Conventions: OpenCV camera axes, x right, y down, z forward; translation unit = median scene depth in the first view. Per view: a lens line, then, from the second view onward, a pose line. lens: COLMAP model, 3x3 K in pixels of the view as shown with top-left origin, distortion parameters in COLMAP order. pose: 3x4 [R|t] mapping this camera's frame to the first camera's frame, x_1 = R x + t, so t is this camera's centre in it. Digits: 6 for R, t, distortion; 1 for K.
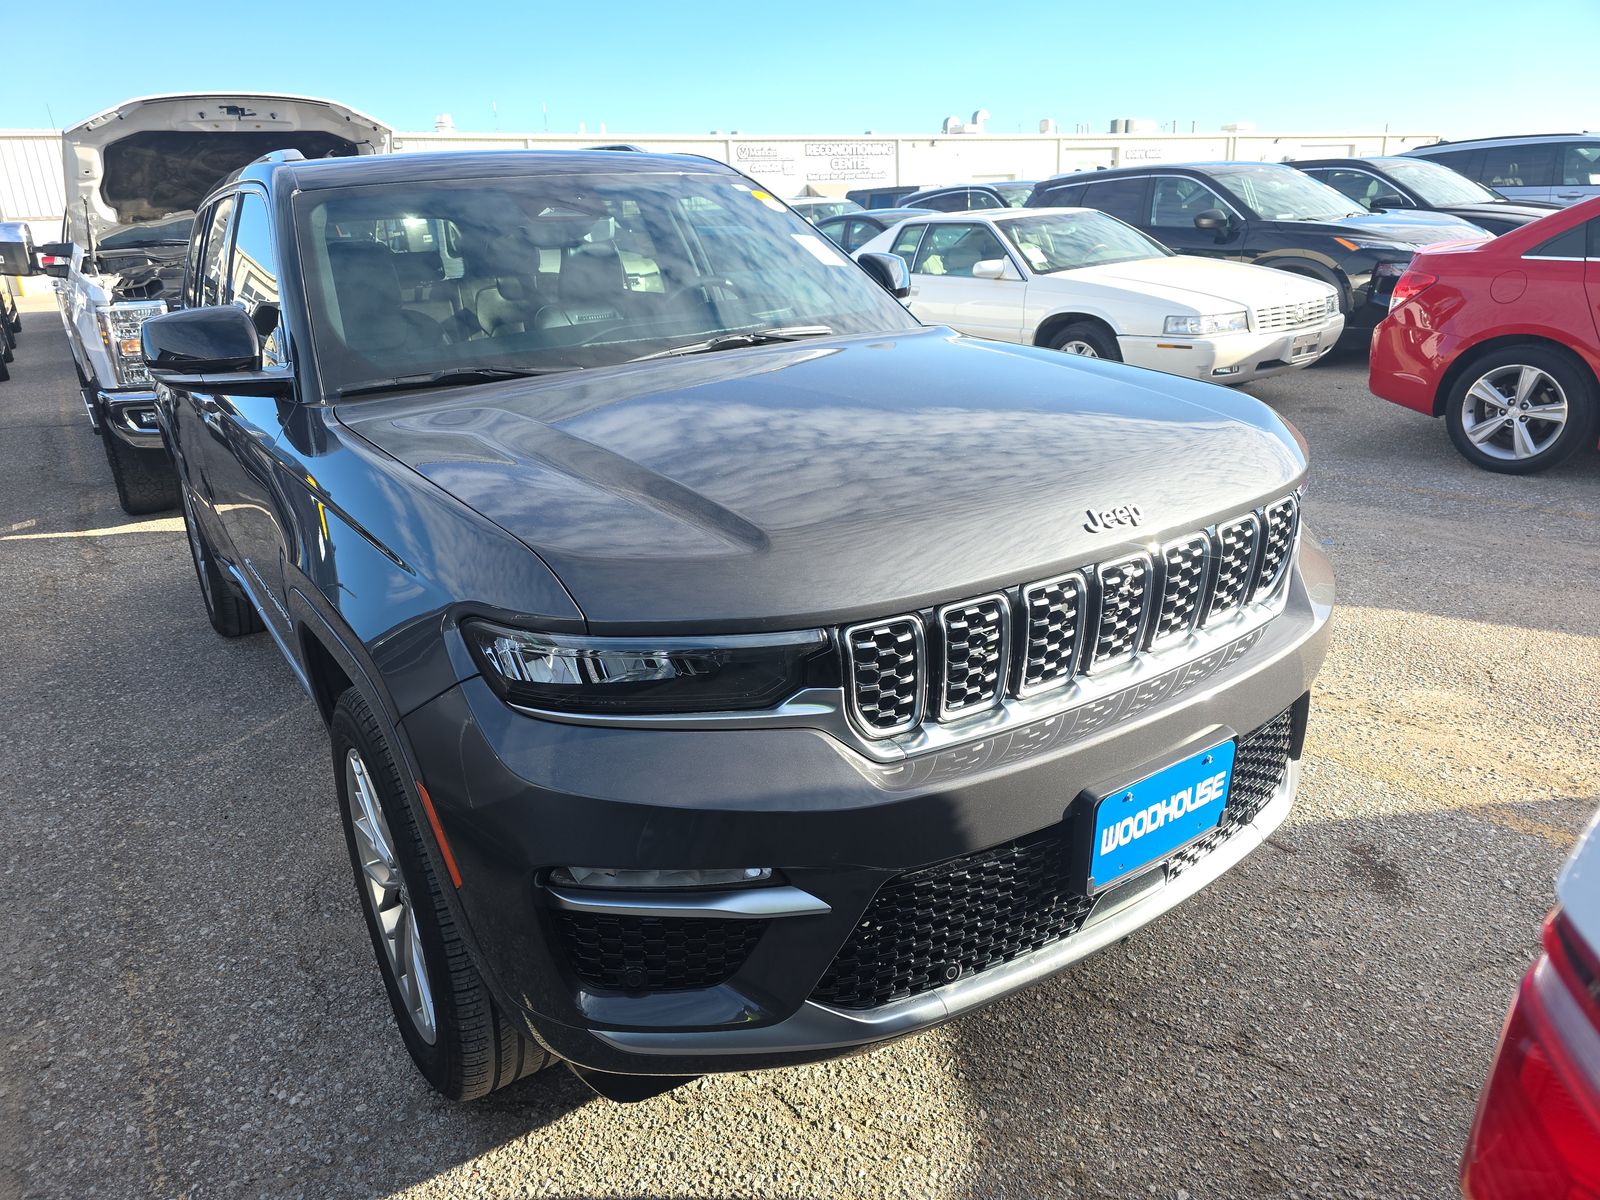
lens RADIAL K [[1082.3, 0, 800.0], [0, 1082.3, 600.0], [0, 0, 1]] dist [0.050310, -0.041427]
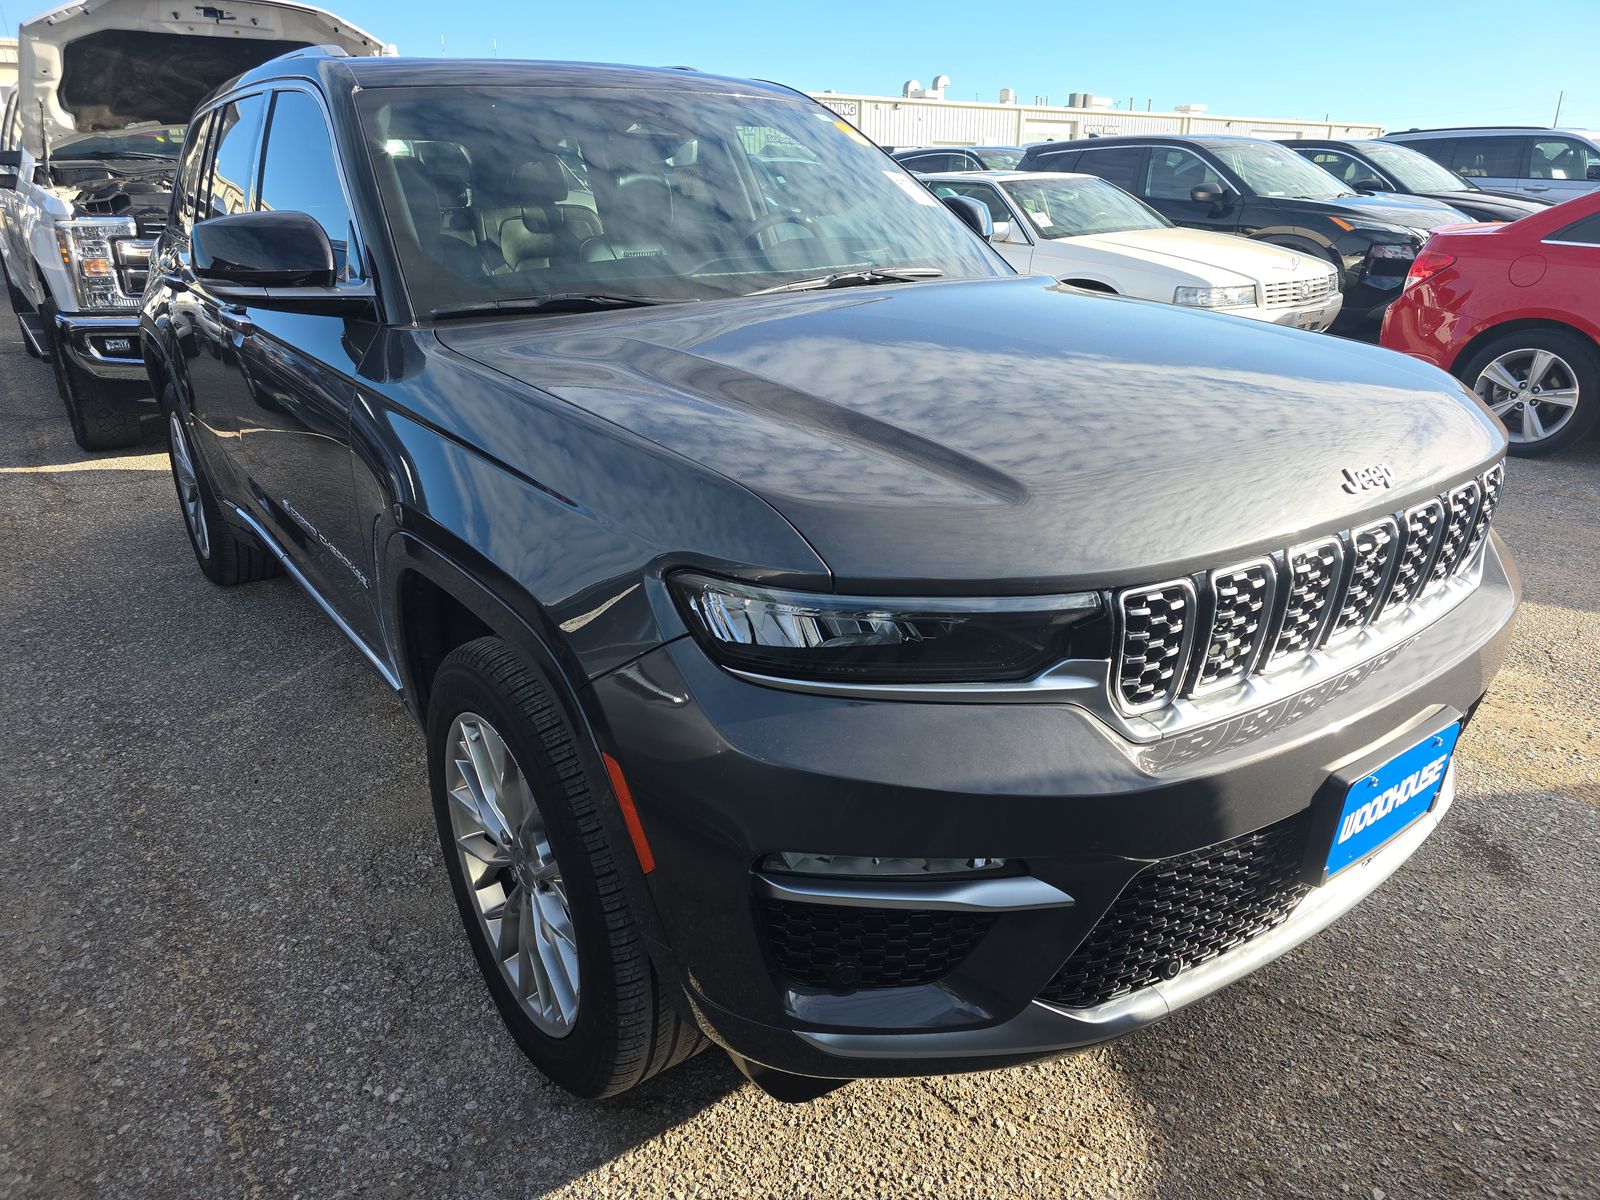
lens RADIAL K [[1079.1, 0, 827.9], [0, 1079.1, 606.0], [0, 0, 1]] dist [0.054327, -0.043900]
pose [[0.996948, 0.023729, 0.074380, -0.156718], [-0.026535, 0.998964, 0.036978, 0.006476], [-0.073425, -0.038839, 0.996544, 0.077202]]
